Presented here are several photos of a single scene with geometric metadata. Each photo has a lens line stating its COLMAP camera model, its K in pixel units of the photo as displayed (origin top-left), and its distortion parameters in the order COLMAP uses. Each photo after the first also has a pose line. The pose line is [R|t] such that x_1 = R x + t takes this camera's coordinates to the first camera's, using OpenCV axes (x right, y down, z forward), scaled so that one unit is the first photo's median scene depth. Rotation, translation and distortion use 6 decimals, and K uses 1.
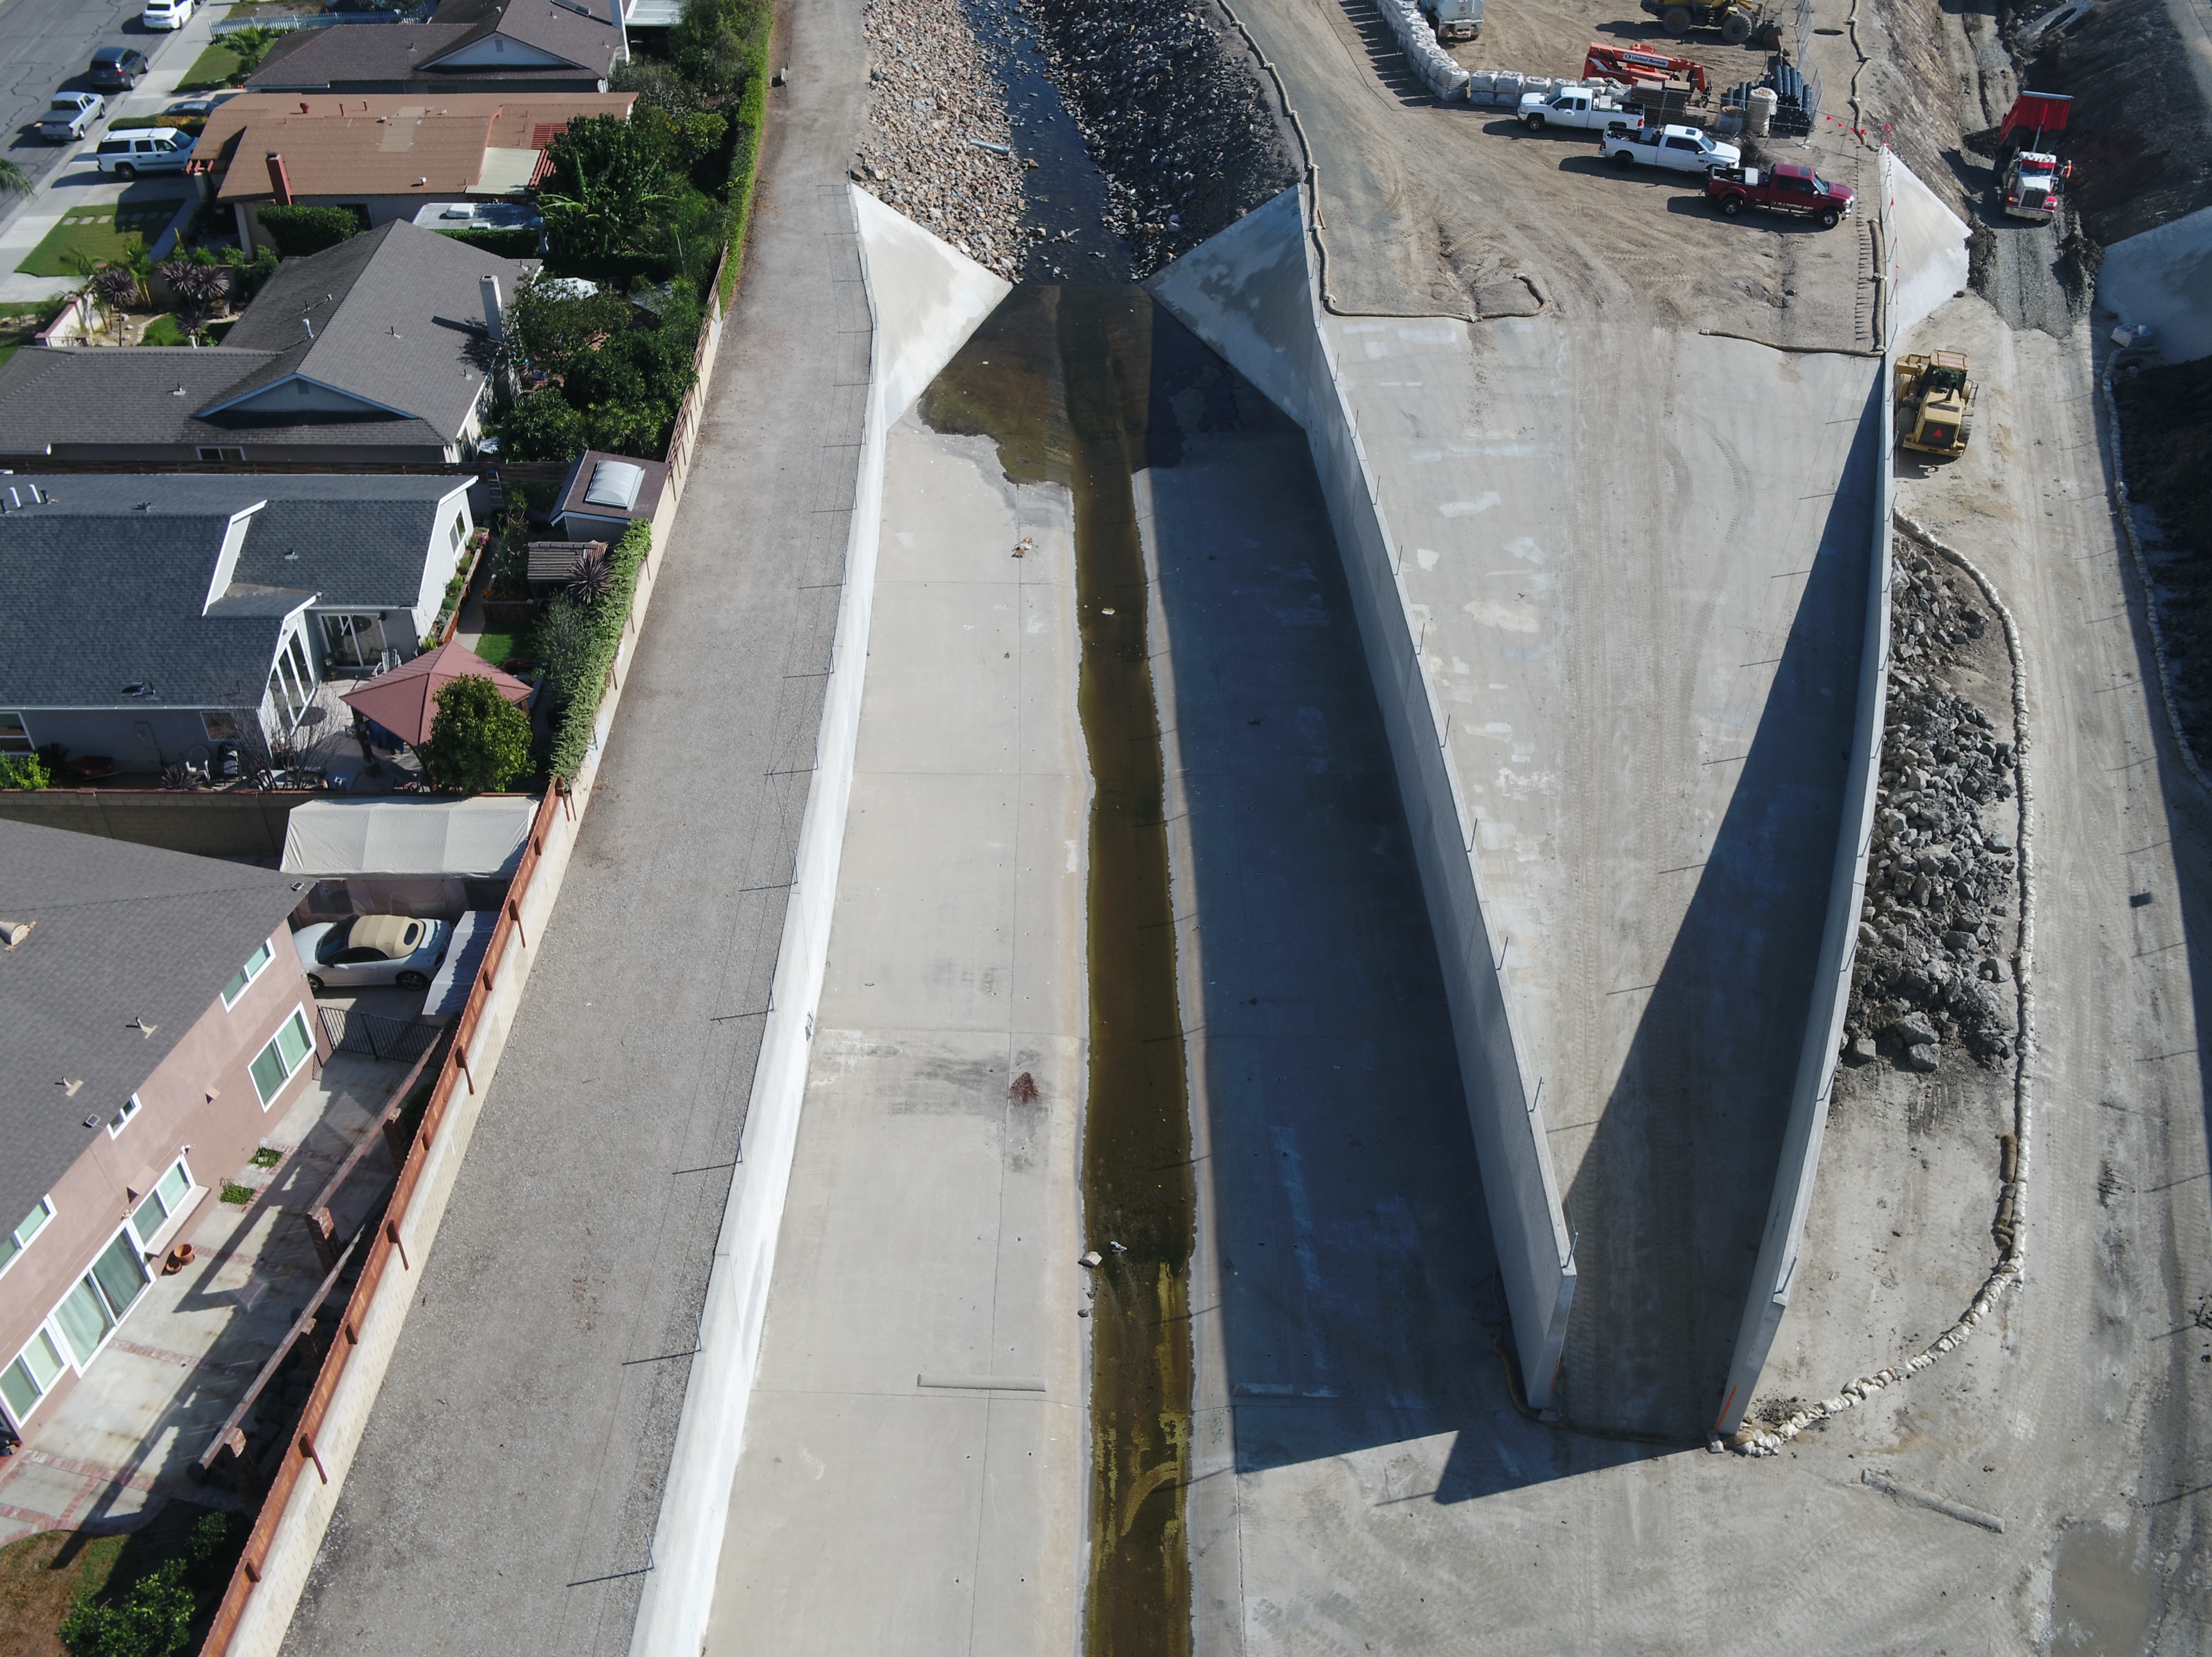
lens RADIAL K [[1909.7, 0, 1097.6], [0, 1909.7, 820.3], [0, 0, 1]] dist [0.001352, -0.009637]
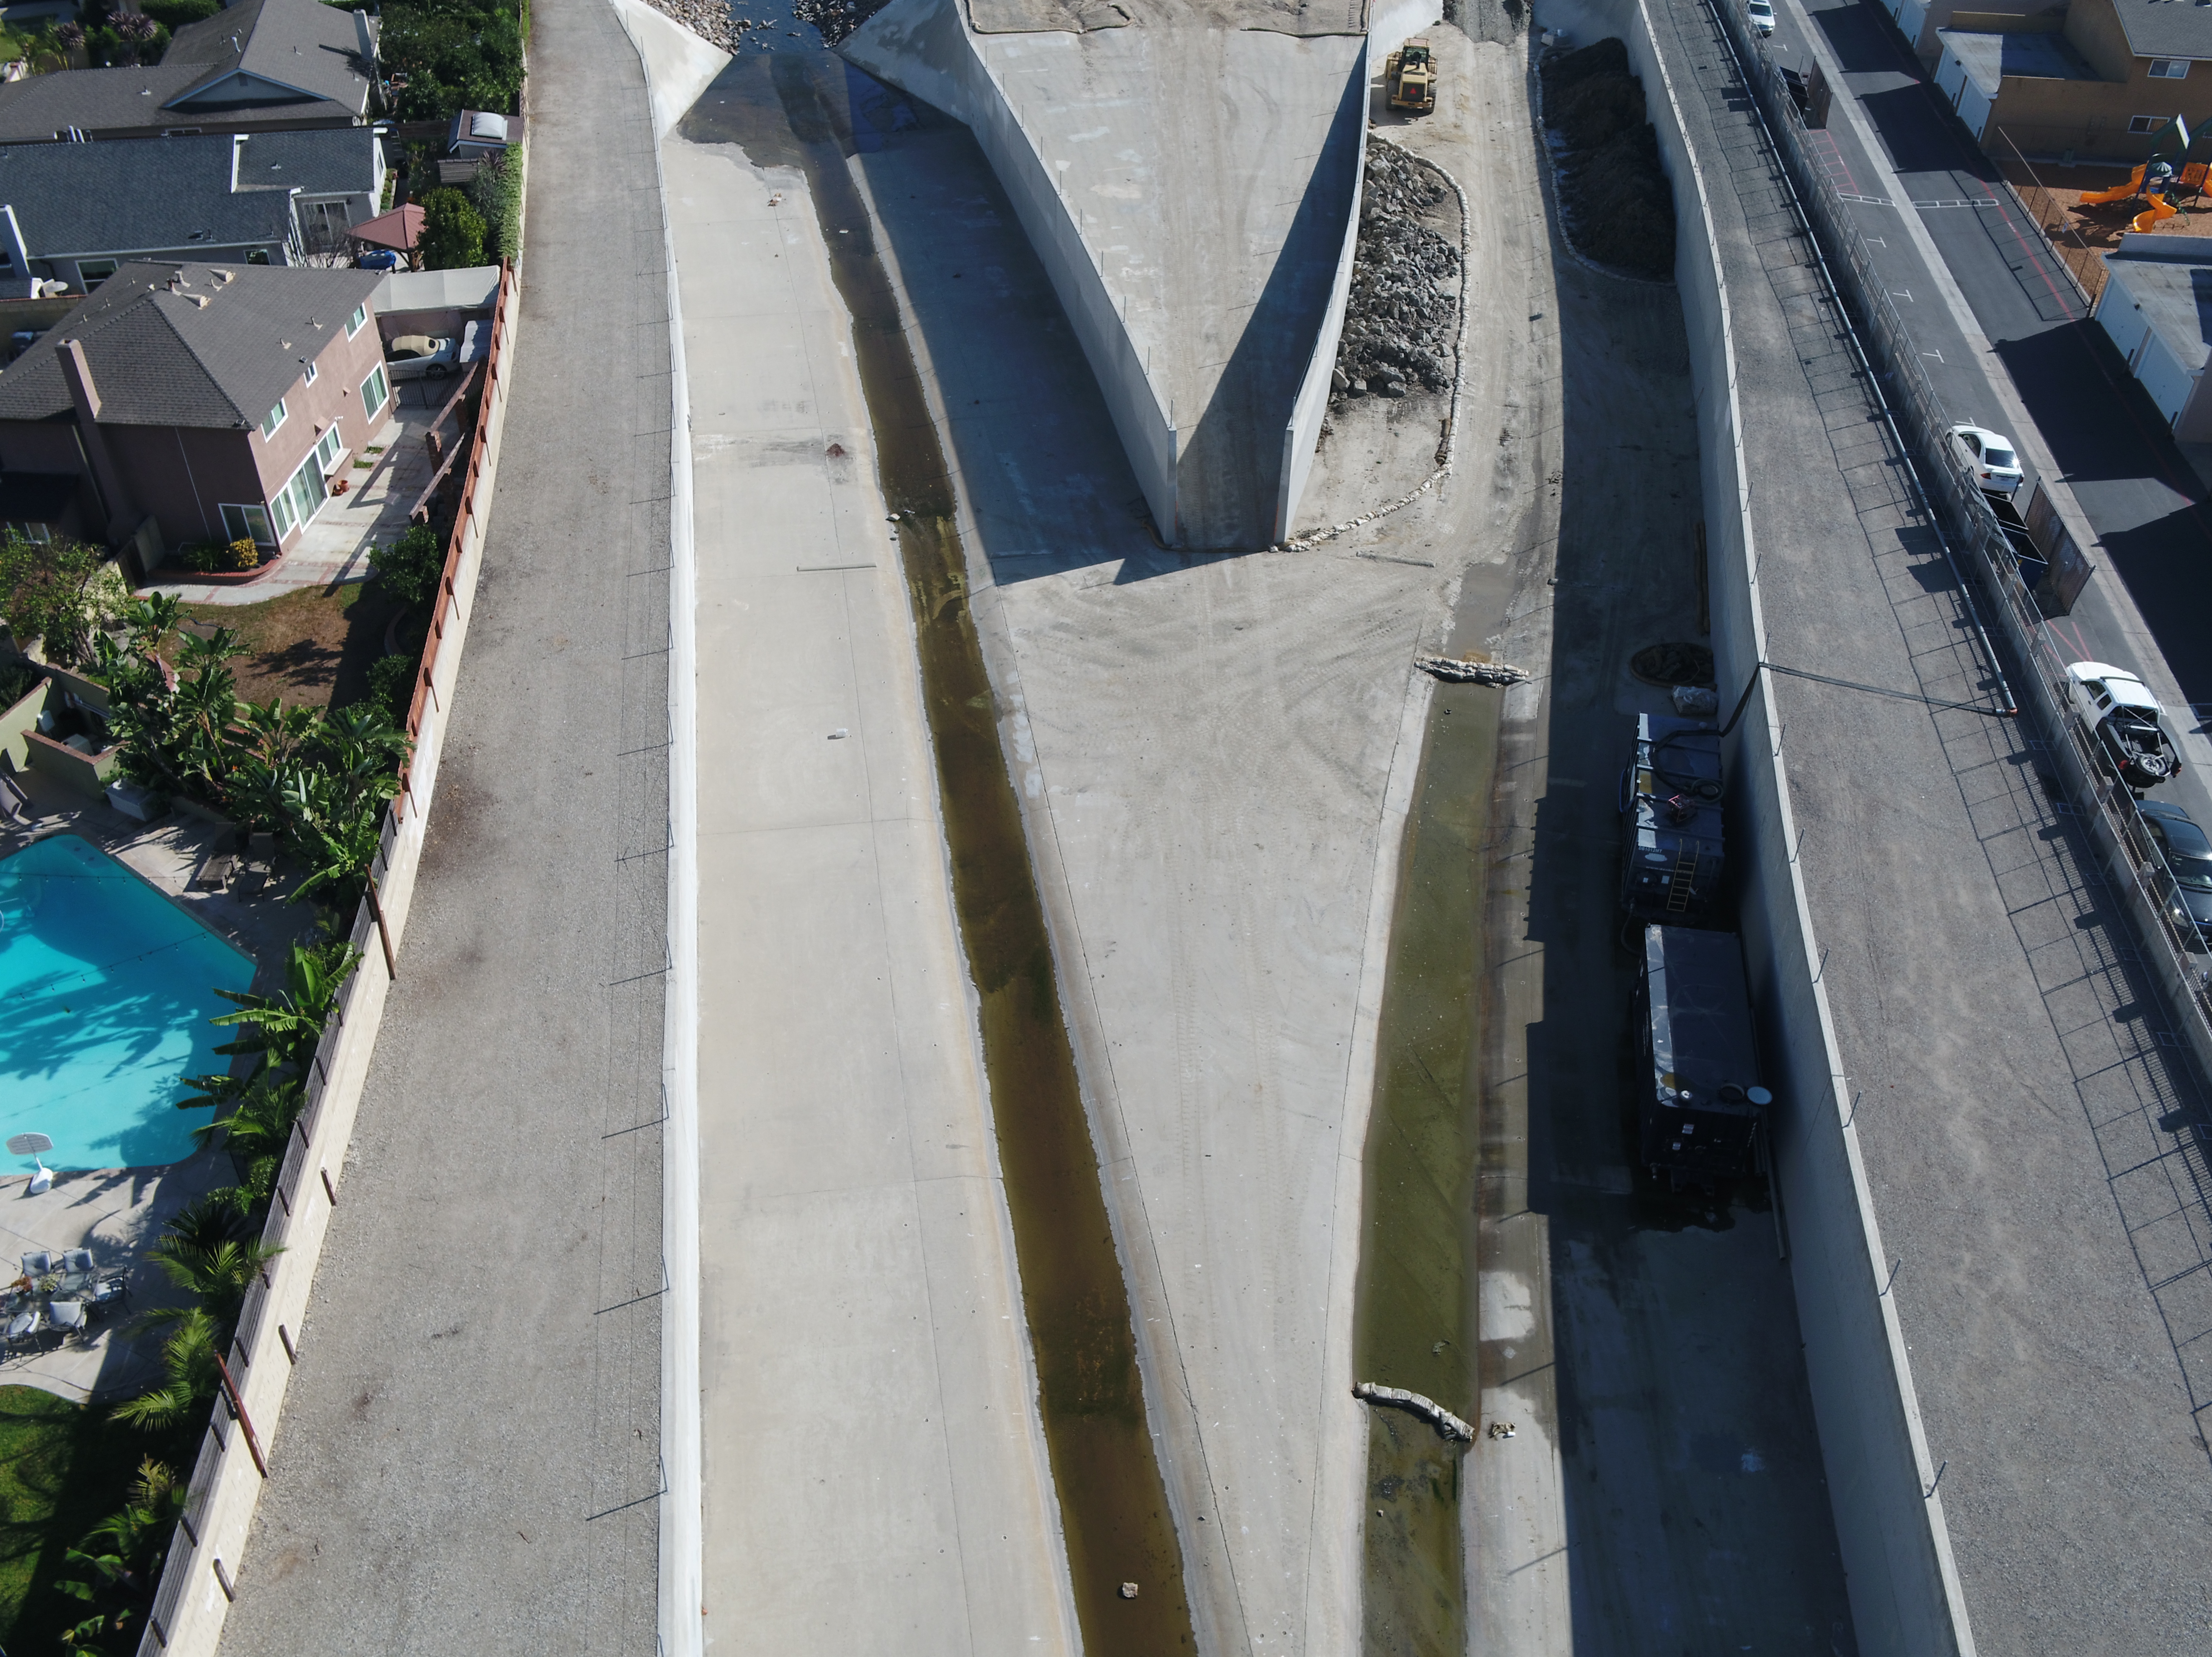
lens RADIAL K [[1909.7, 0, 1097.6], [0, 1909.7, 820.3], [0, 0, 1]] dist [0.001352, -0.009637]
pose [[0.982444, -0.117952, 0.144540, -0.056189], [0.117698, 0.992996, 0.010338, 0.283038], [-0.144747, 0.006855, 0.989445, -0.352190]]
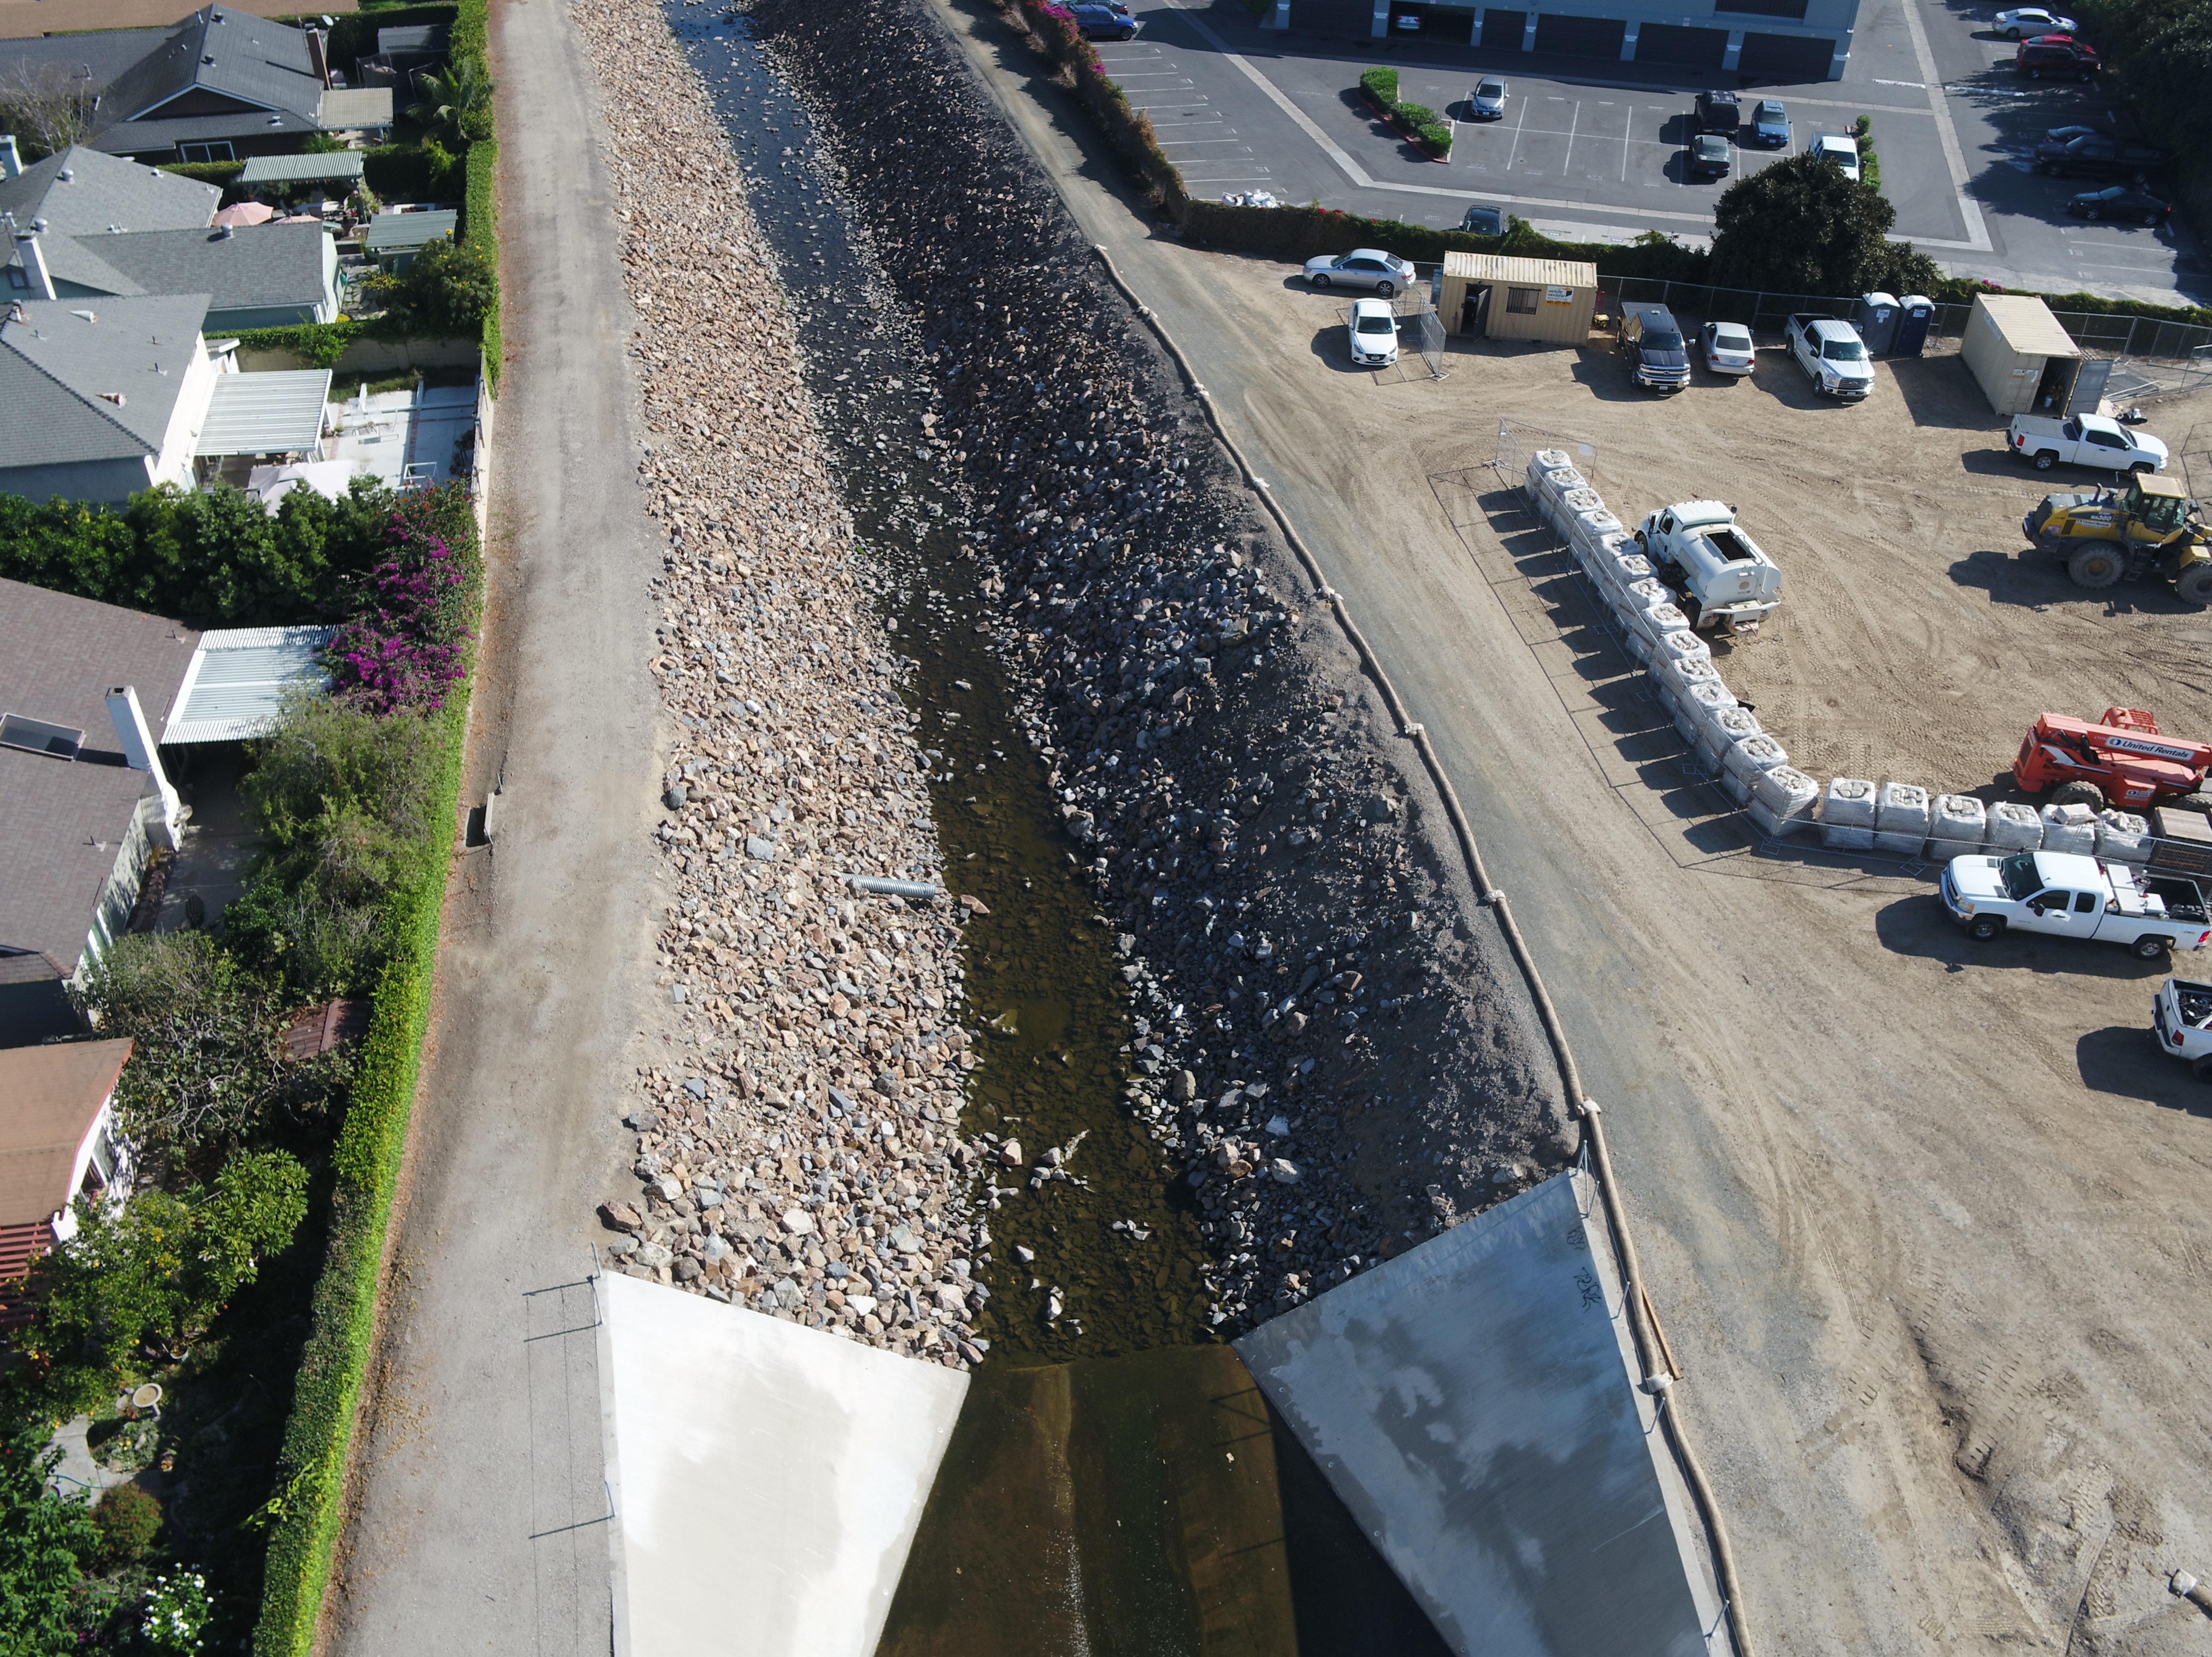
lens RADIAL K [[1928.3, 0, 1103.2], [0, 1928.3, 824.2], [0, 0, 1]] dist [0.001451, -0.006789]
pose [[0.997525, -0.045438, 0.053659, -0.034919], [0.045918, 0.998915, -0.007739, -0.467247], [-0.053249, 0.010184, 0.998529, 0.588563]]
